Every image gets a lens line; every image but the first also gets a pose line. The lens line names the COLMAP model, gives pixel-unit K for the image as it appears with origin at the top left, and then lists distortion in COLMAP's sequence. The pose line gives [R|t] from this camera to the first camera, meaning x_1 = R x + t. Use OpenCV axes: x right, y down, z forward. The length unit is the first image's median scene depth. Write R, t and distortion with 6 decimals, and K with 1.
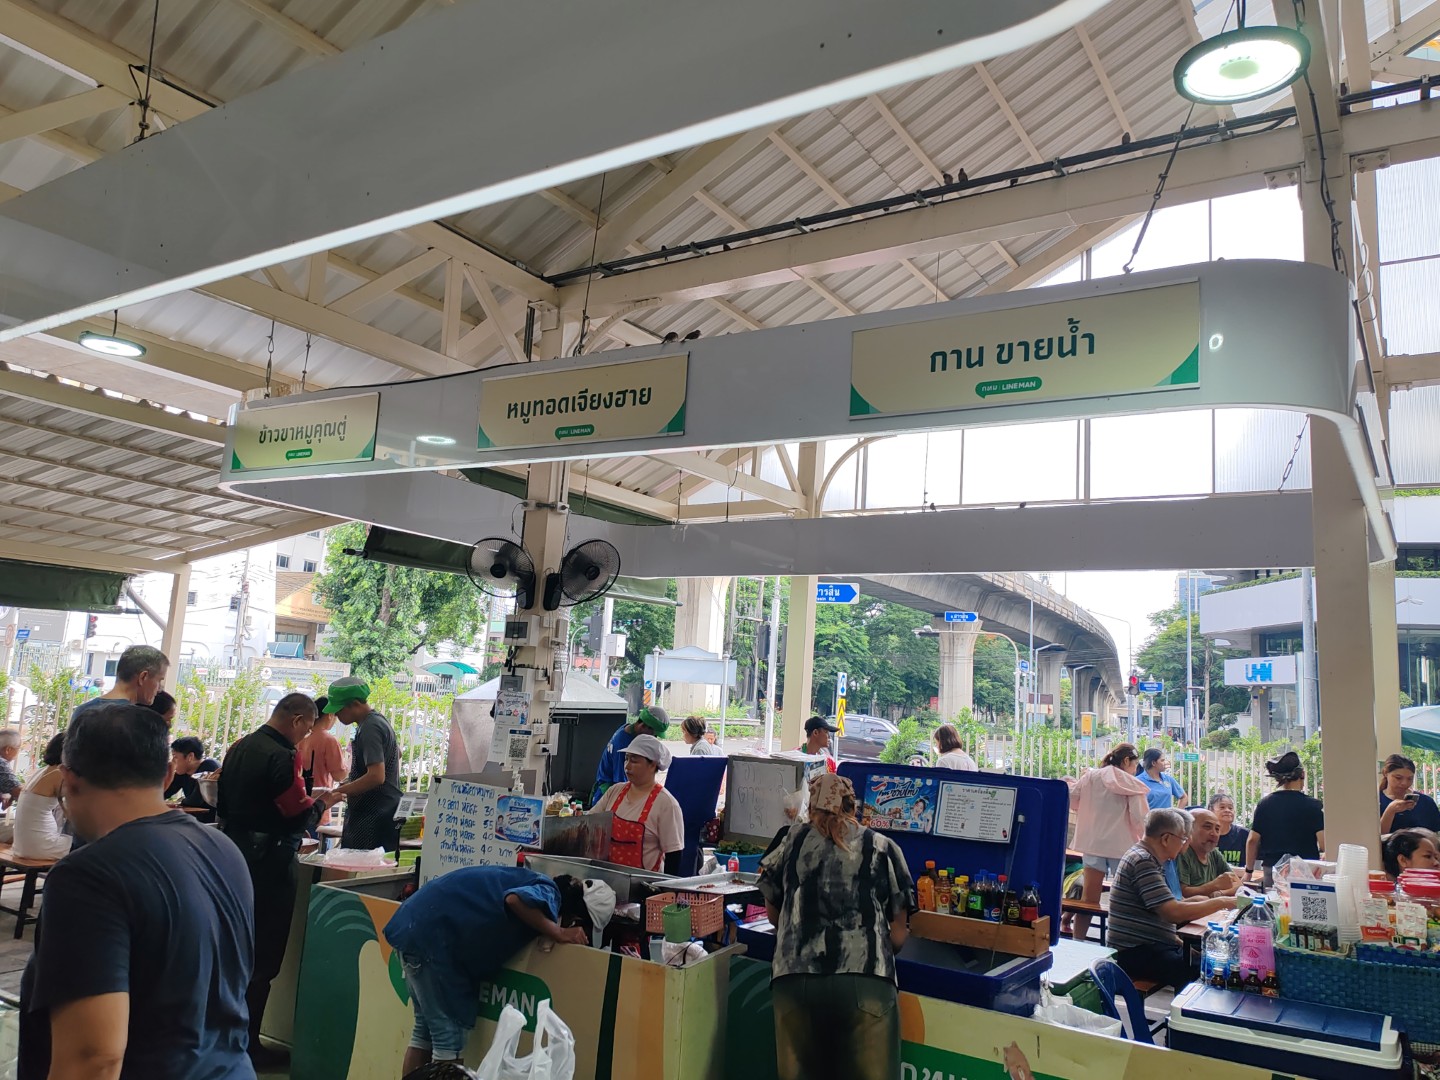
lens RADIAL K [[1111.5, 0, 719.3], [0, 1111.5, 538.2], [0, 0, 1]] dist [0.043638, -0.048693]
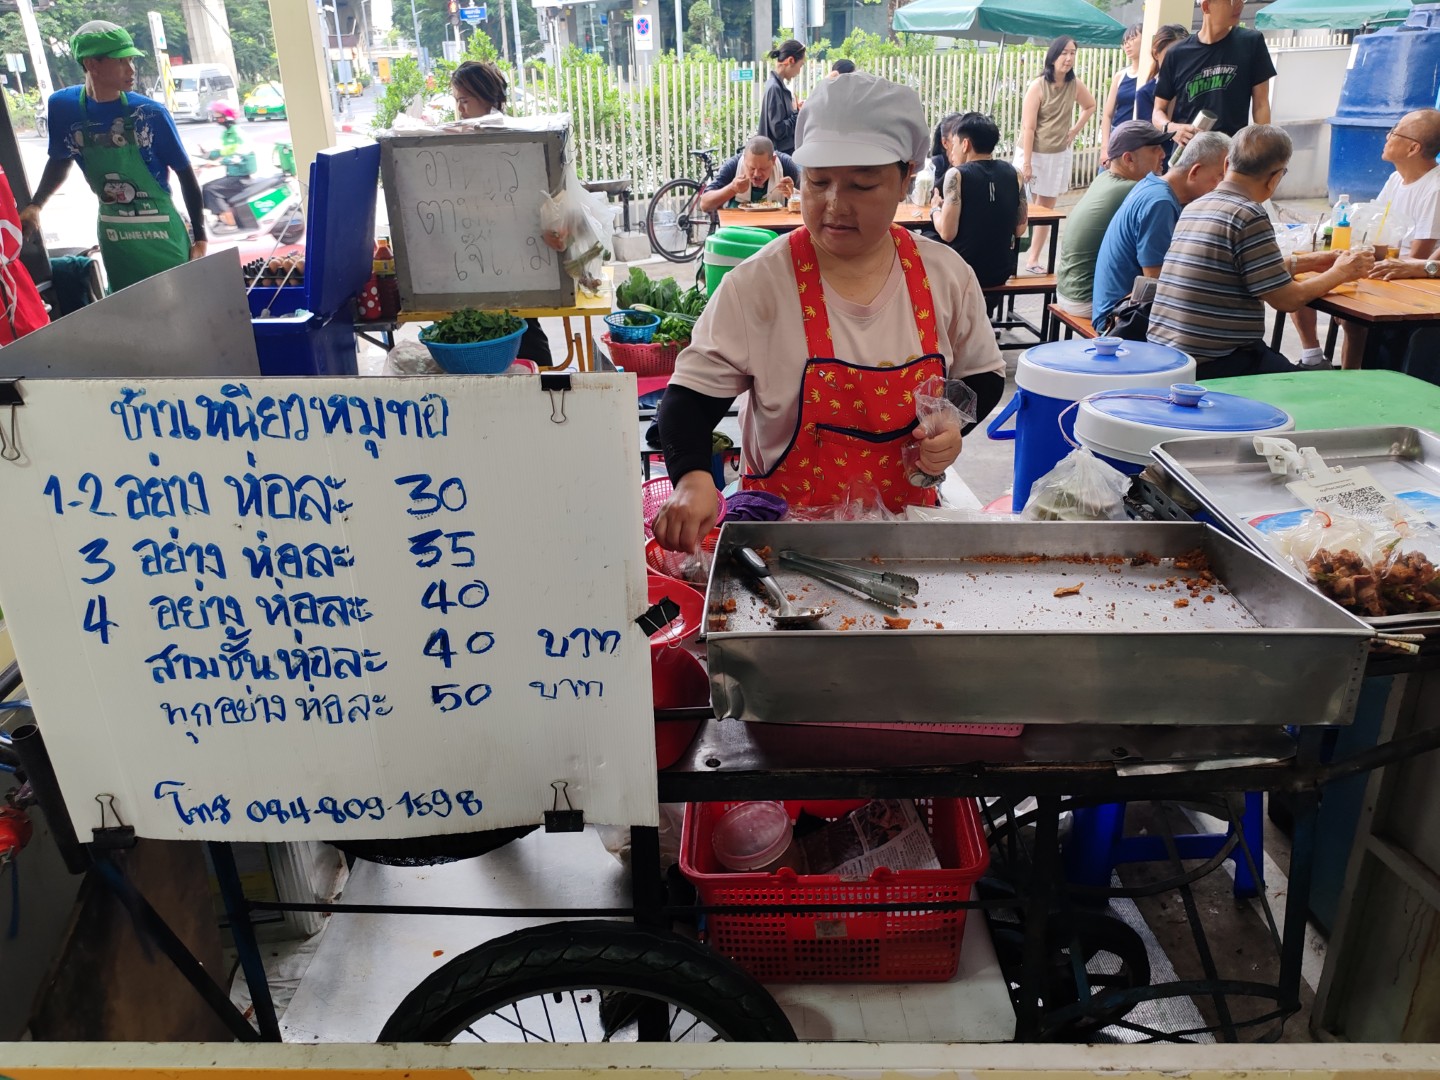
lens RADIAL K [[1111.5, 0, 719.9], [0, 1111.5, 538.7], [0, 0, 1]] dist [0.043638, -0.048693]
pose [[0.800324, -0.310798, 0.512725, -0.265061], [-0.006985, 0.850265, 0.526308, 0.135692], [-0.599528, -0.424798, 0.678316, 0.794187]]
